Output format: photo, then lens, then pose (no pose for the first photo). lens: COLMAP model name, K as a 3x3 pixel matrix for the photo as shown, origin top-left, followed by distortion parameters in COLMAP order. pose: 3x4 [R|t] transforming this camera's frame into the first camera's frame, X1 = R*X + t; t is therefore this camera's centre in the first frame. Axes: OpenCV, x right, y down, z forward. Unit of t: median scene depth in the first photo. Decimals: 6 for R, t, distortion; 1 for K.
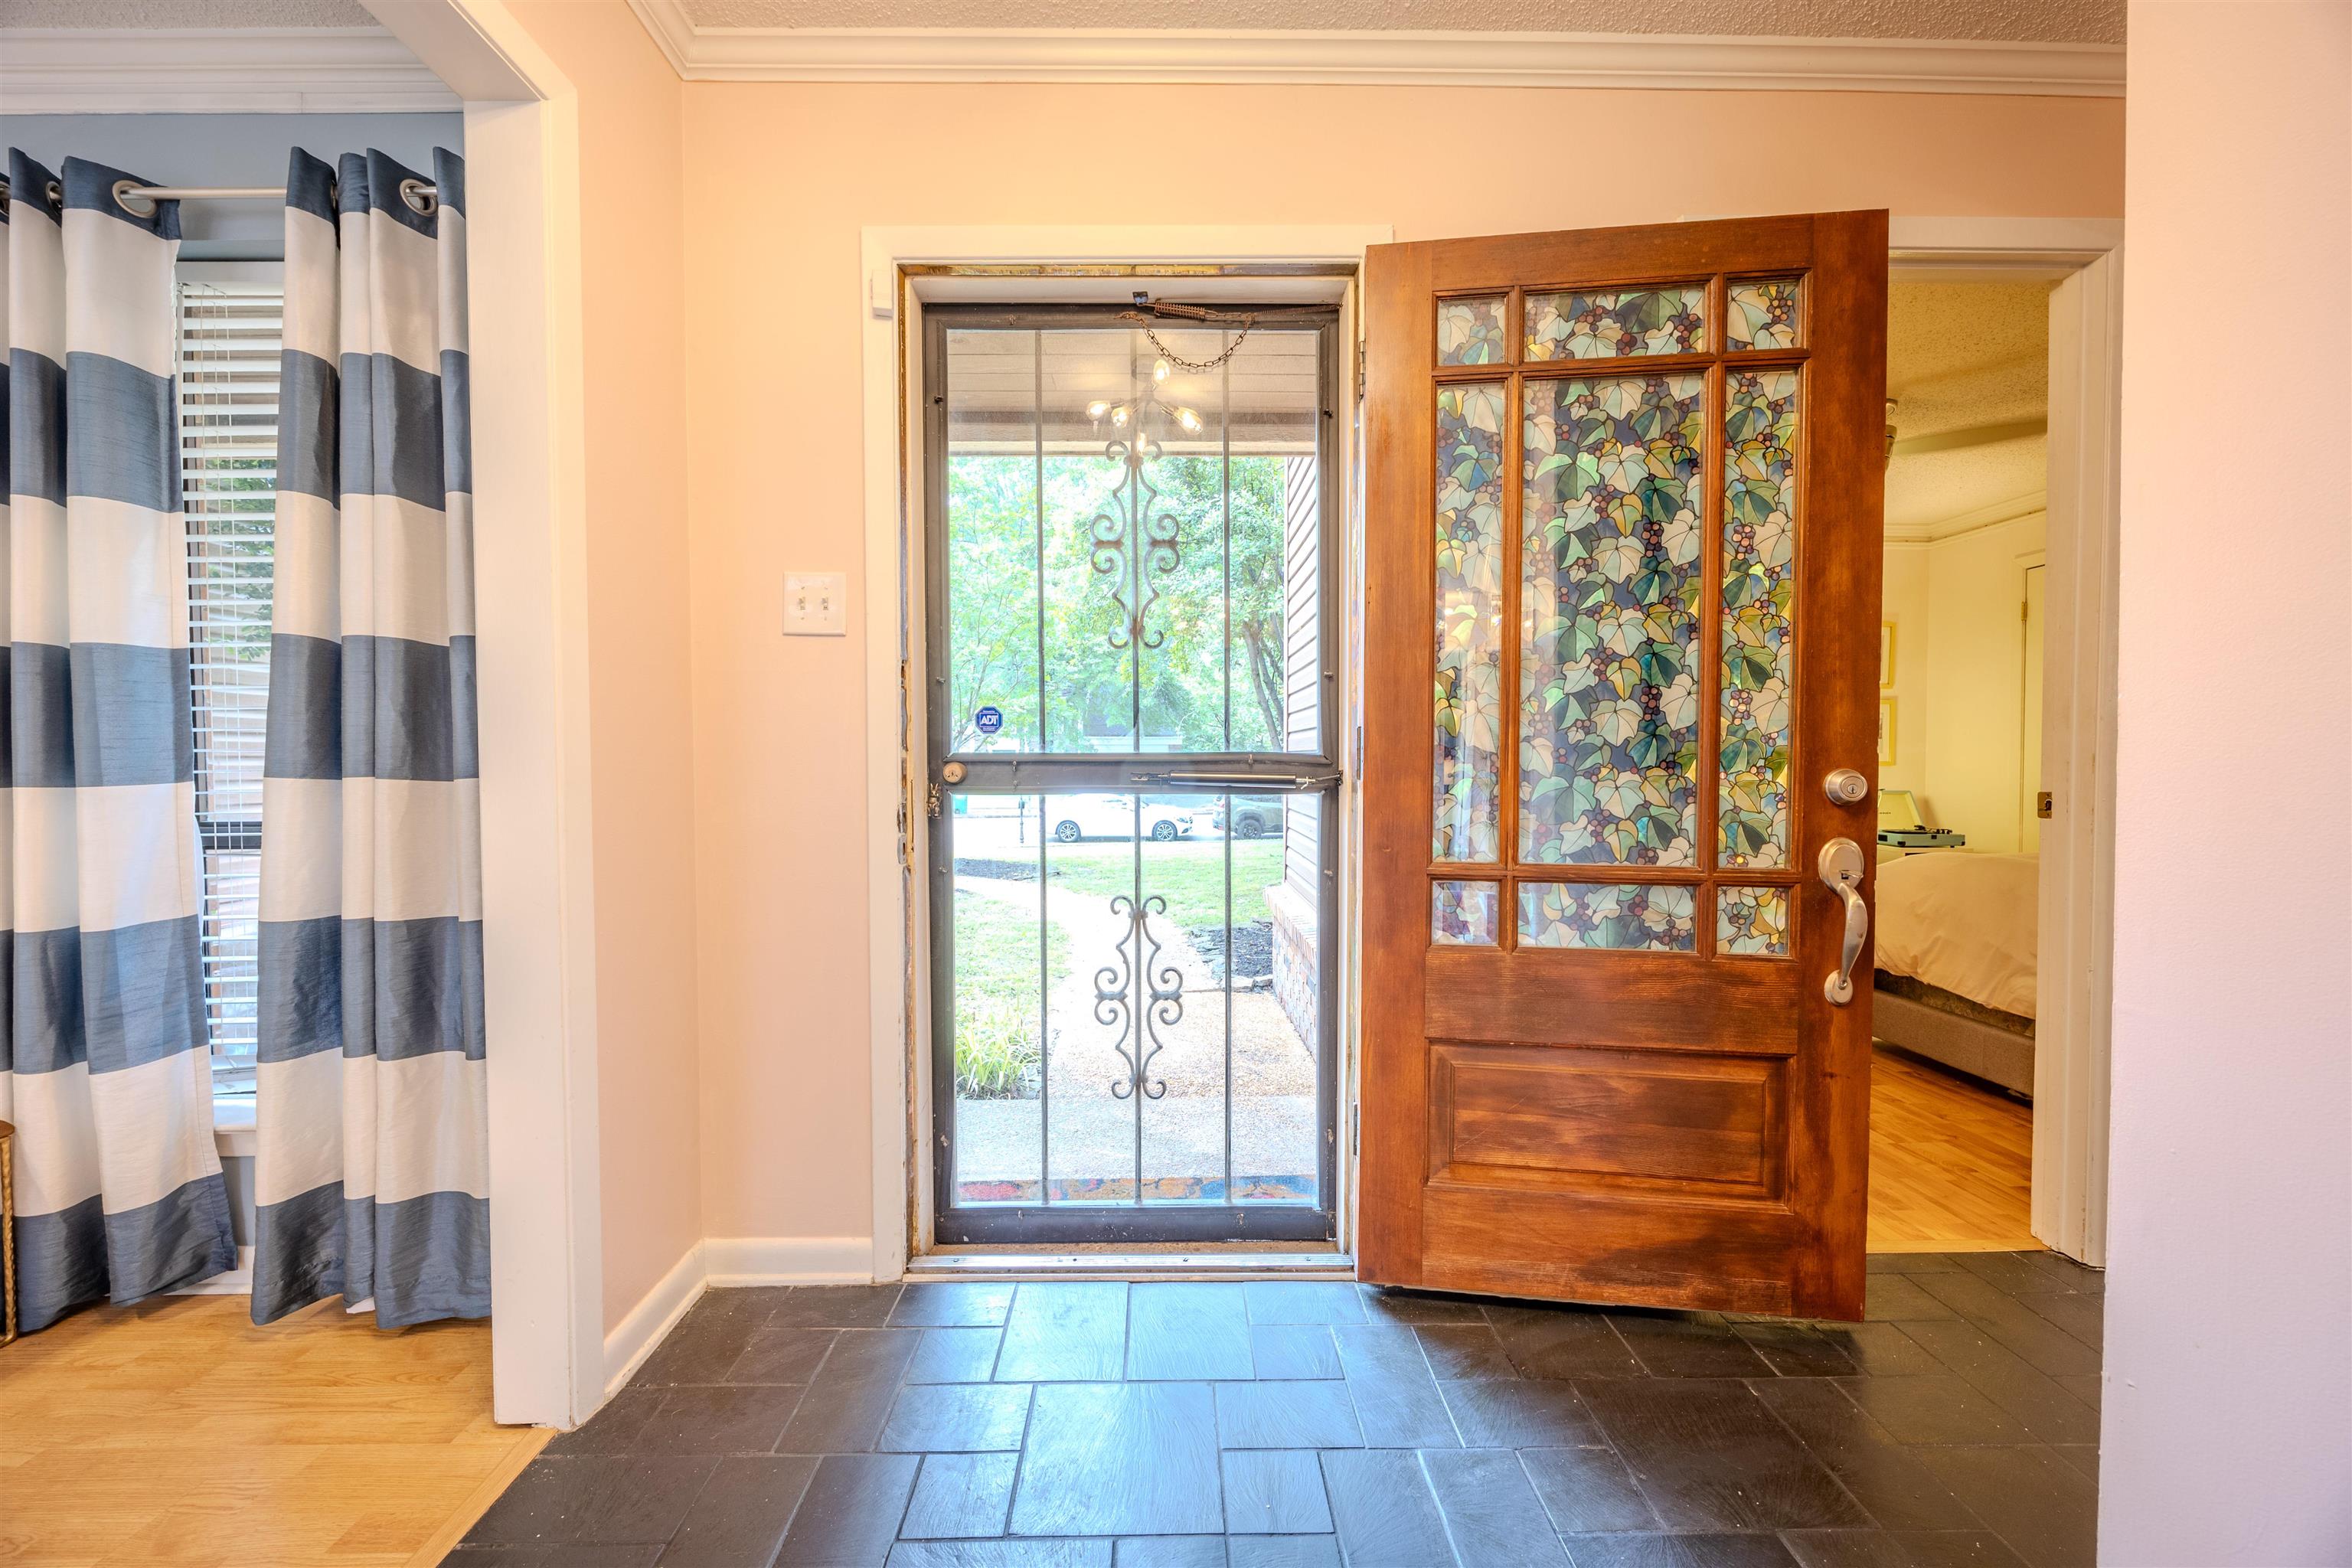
lens RADIAL K [[903.4, 0, 1176.0], [0, 903.4, 784.0], [0, 0, 1]] dist [-0.001019, -0.000310]
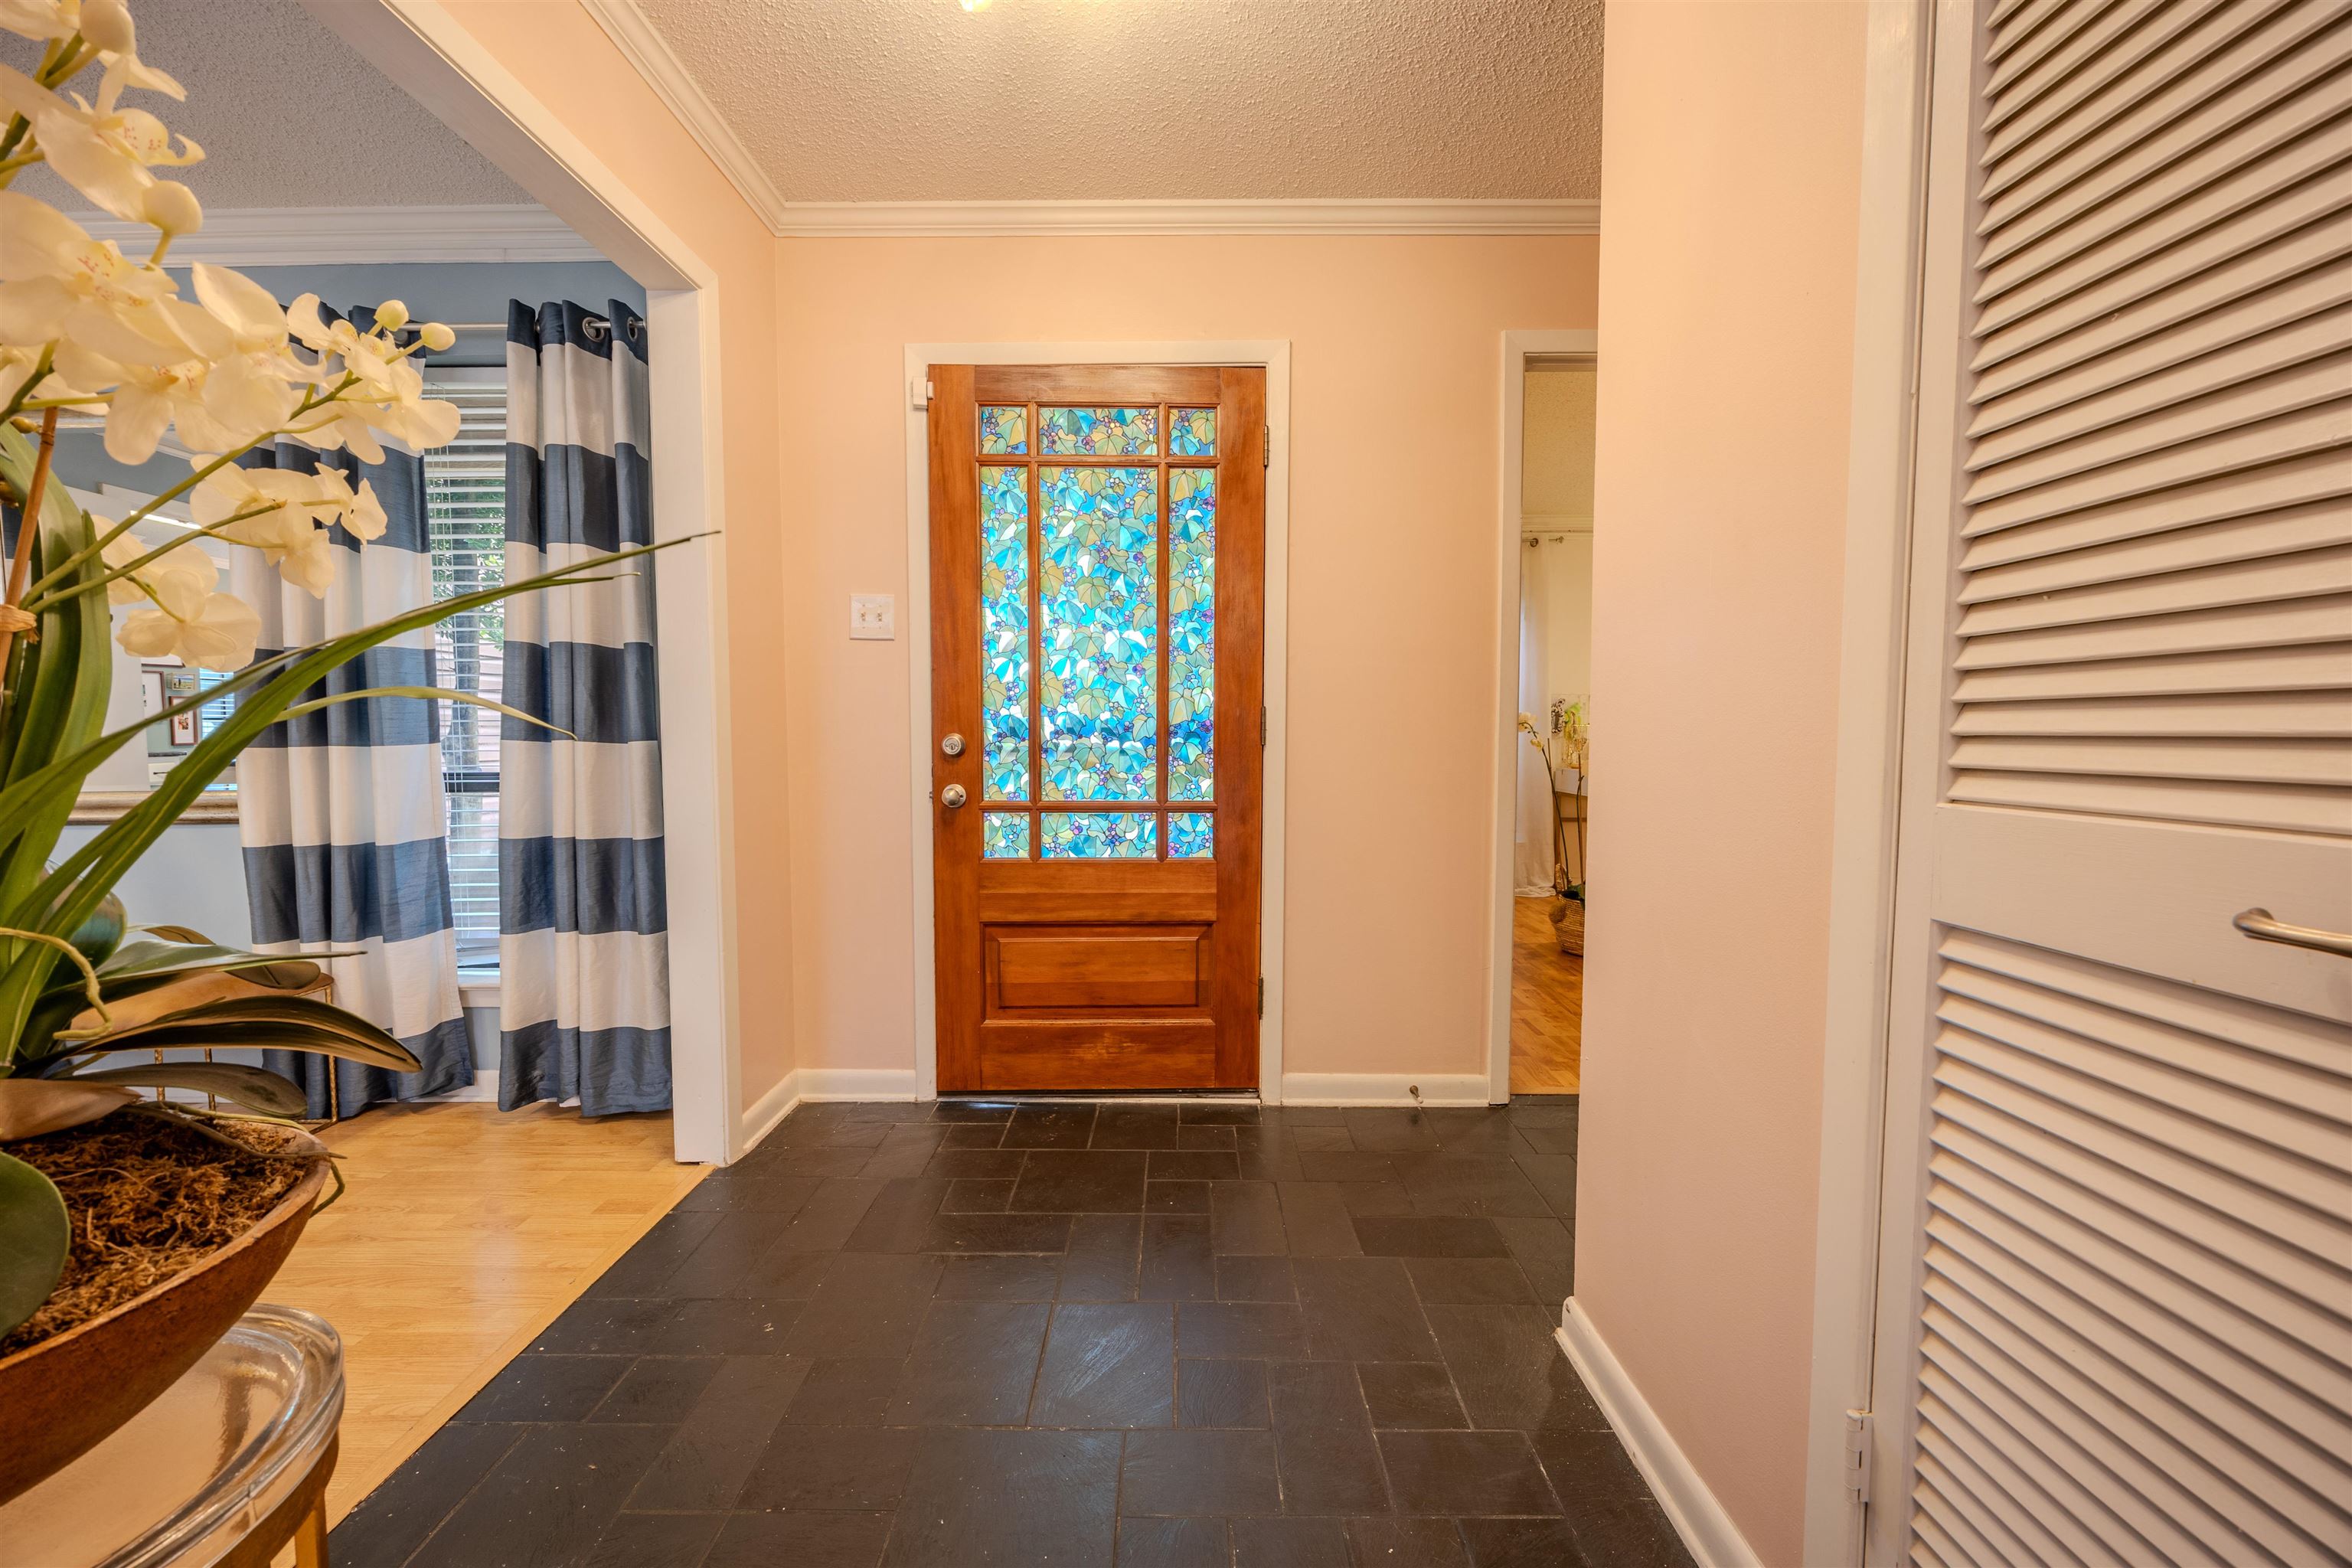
lens RADIAL K [[903.4, 0, 1176.0], [0, 903.4, 784.0], [0, 0, 1]] dist [-0.001019, -0.000310]
pose [[0.999816, 0.005073, -0.018473, 0.103490], [-0.004527, 0.999554, 0.029511, 0.015188], [0.018615, -0.029422, 0.999394, -0.427841]]
